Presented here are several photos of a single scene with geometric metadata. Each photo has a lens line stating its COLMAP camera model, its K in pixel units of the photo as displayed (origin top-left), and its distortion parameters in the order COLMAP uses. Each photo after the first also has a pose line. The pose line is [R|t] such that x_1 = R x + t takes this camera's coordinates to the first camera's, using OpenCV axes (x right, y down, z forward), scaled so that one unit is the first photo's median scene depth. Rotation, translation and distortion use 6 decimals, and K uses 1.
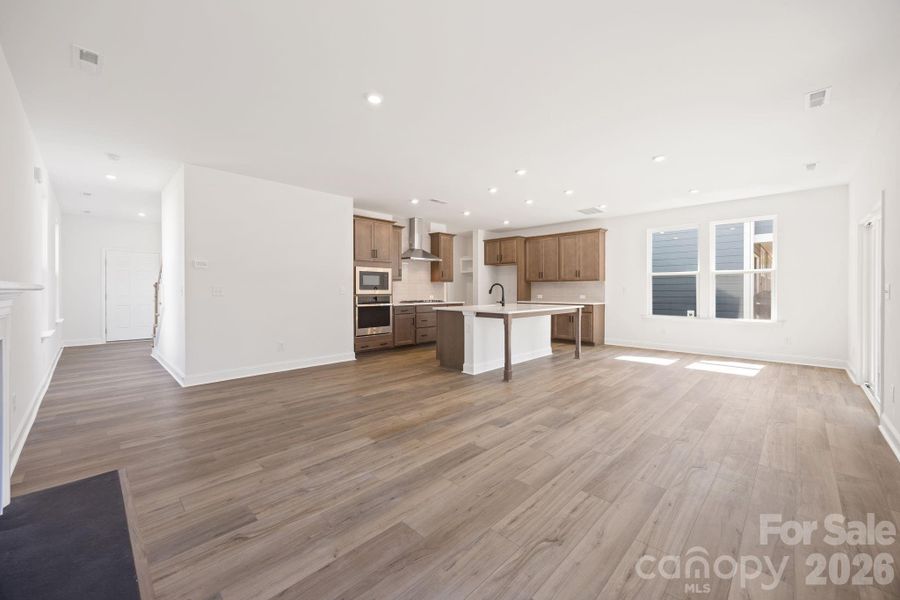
lens RADIAL K [[340.8, 0, 446.4], [0, 340.8, 288.7], [0, 0, 1]] dist [-0.000499, 0.000071]
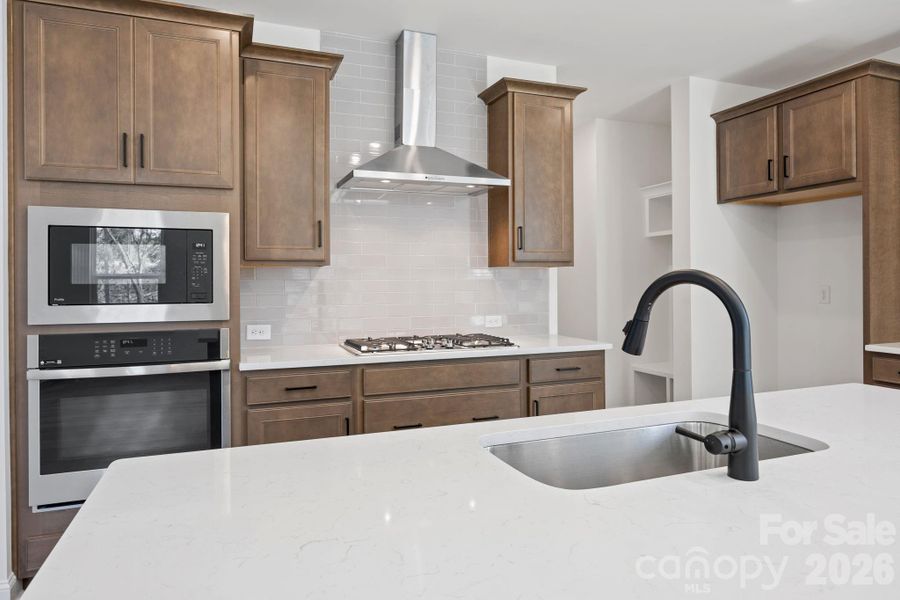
lens RADIAL K [[559.0, 0, 449.3], [0, 559.0, 279.6], [0, 0, 1]] dist [-0.000006, 0.000310]
pose [[0.914829, -0.006248, -0.403793, 0.123661], [0.006191, 0.999980, -0.001447, -0.010364], [0.403794, -0.001176, 0.914849, 0.642770]]
